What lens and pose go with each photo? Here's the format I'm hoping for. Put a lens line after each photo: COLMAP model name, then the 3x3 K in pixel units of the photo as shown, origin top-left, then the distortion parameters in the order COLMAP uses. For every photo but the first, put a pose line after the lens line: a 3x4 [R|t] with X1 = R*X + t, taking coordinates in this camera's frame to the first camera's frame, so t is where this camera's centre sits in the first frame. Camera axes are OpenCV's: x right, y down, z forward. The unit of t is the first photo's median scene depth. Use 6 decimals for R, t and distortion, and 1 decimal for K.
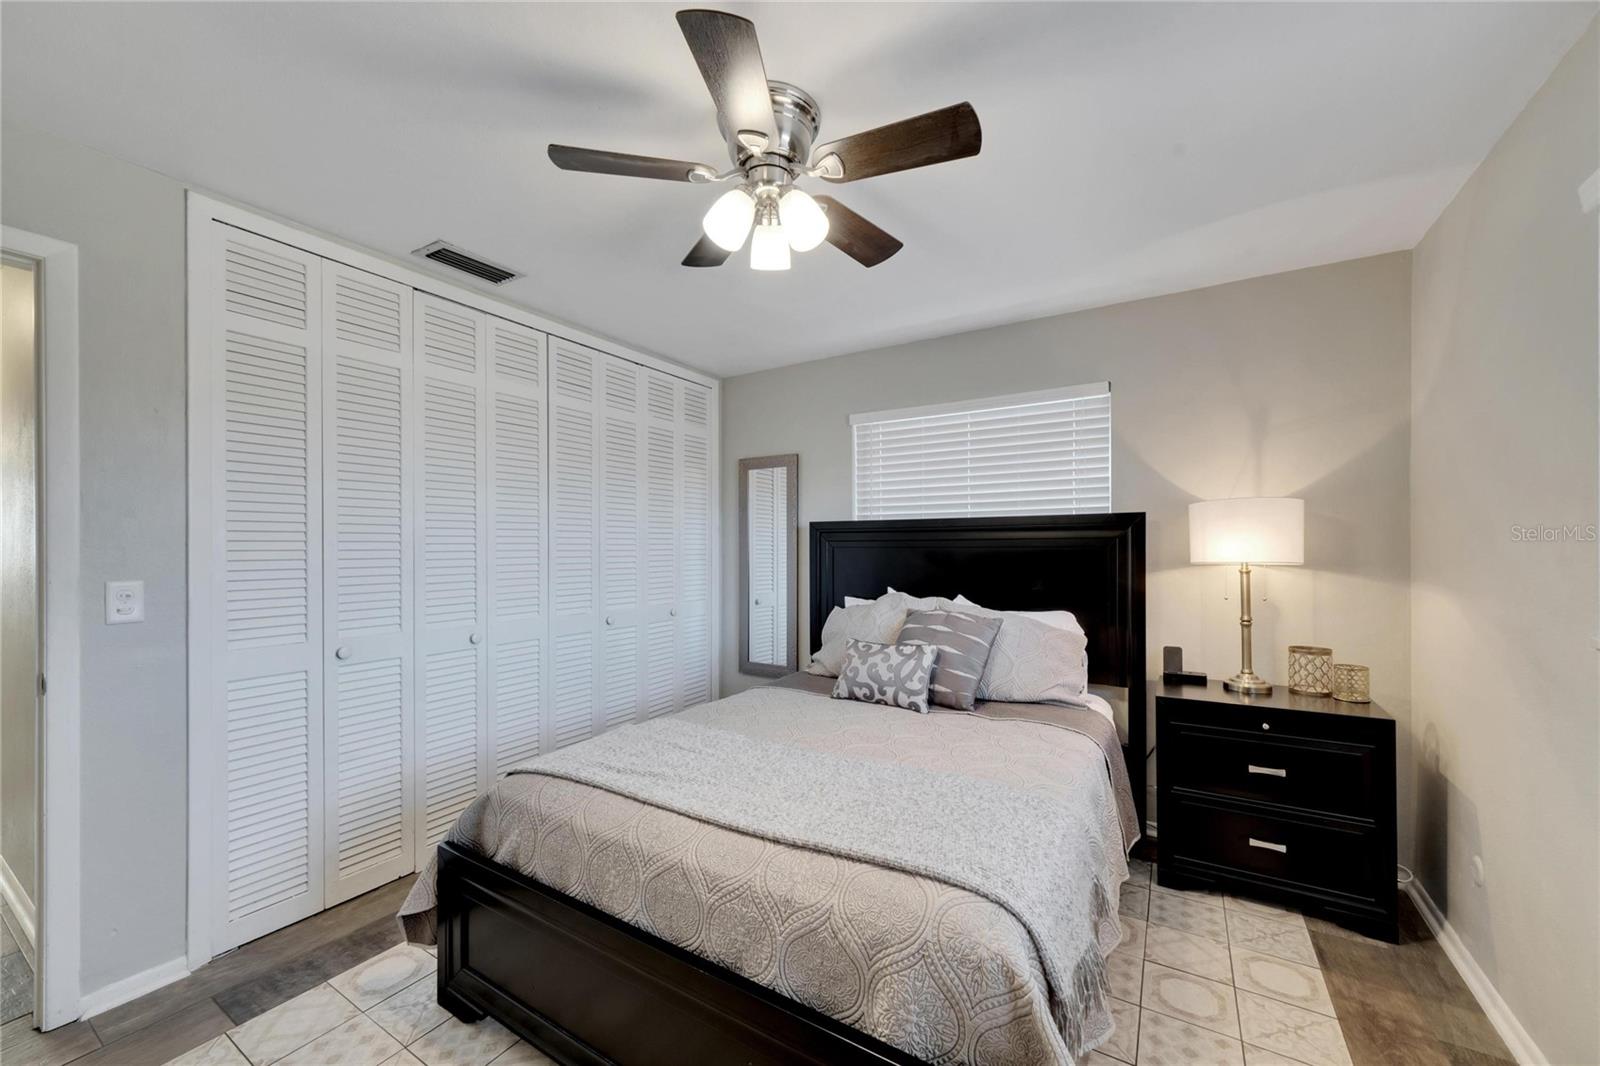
lens RADIAL K [[618.6, 0, 802.8], [0, 618.6, 541.5], [0, 0, 1]] dist [0.002195, 0.001351]
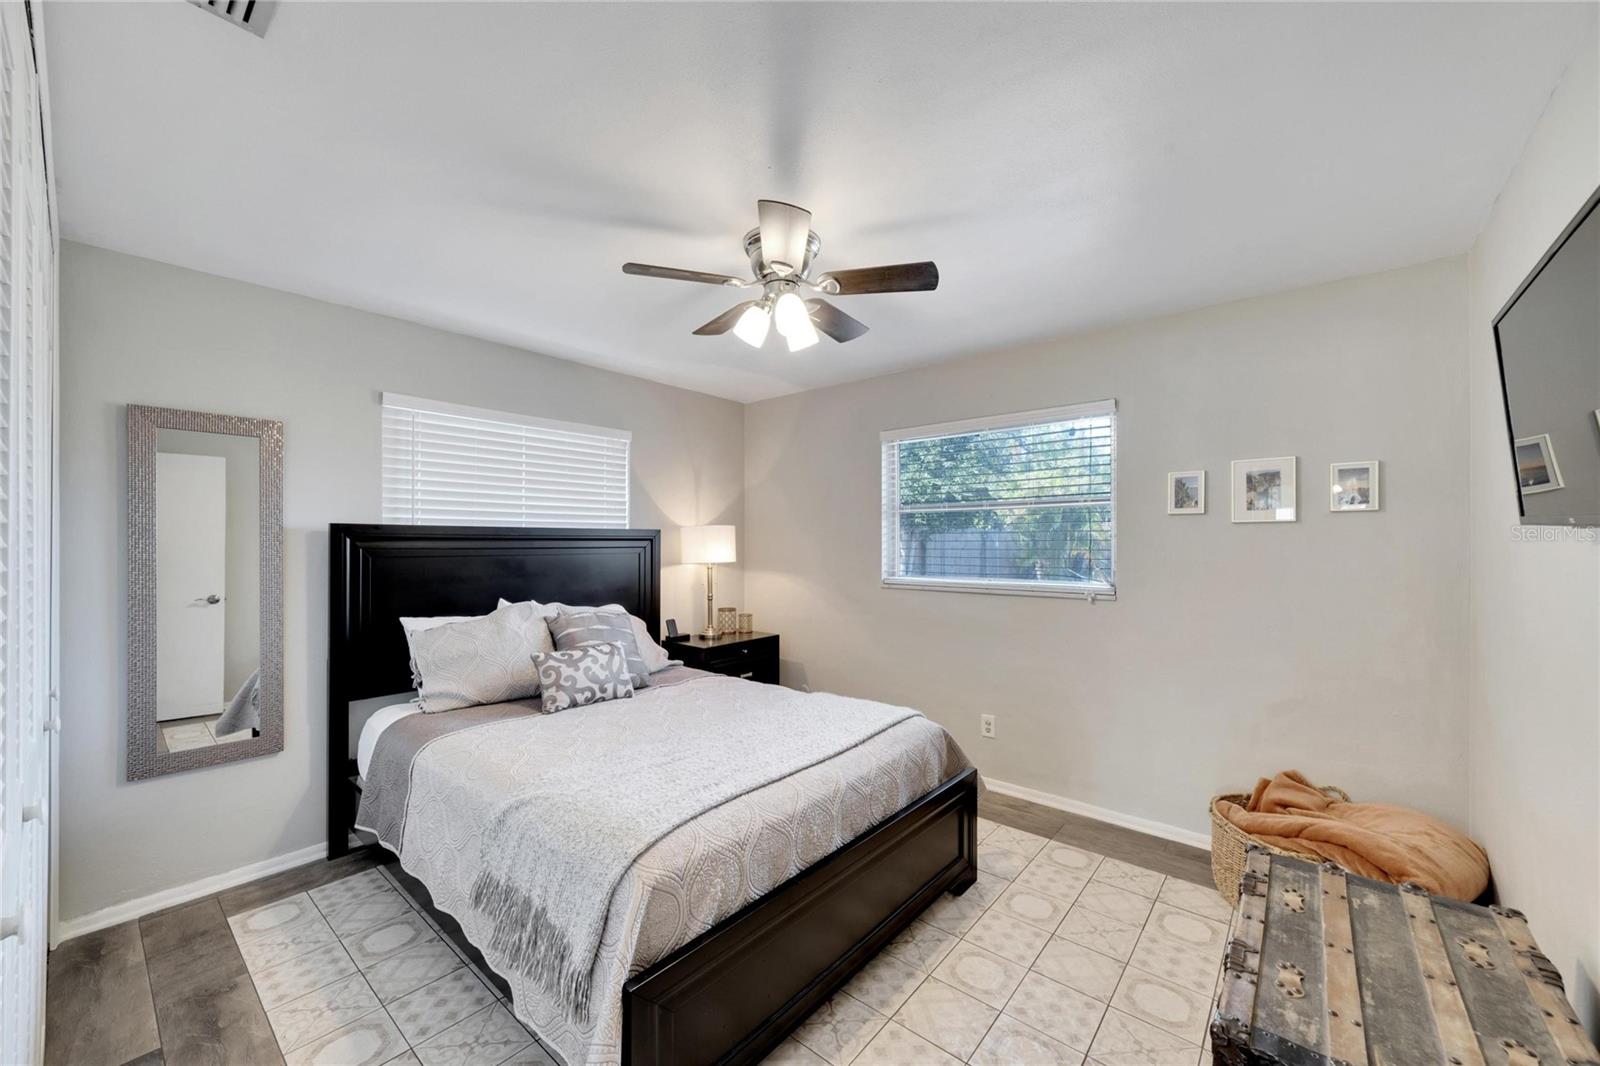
lens RADIAL K [[618.6, 0, 790.0], [0, 618.6, 541.2], [0, 0, 1]] dist [0.002195, 0.001351]
pose [[0.163153, 0.006349, 0.986580, -0.889780], [-0.007624, 0.999958, -0.005174, -0.015576], [-0.986571, -0.006677, 0.163195, 0.496810]]
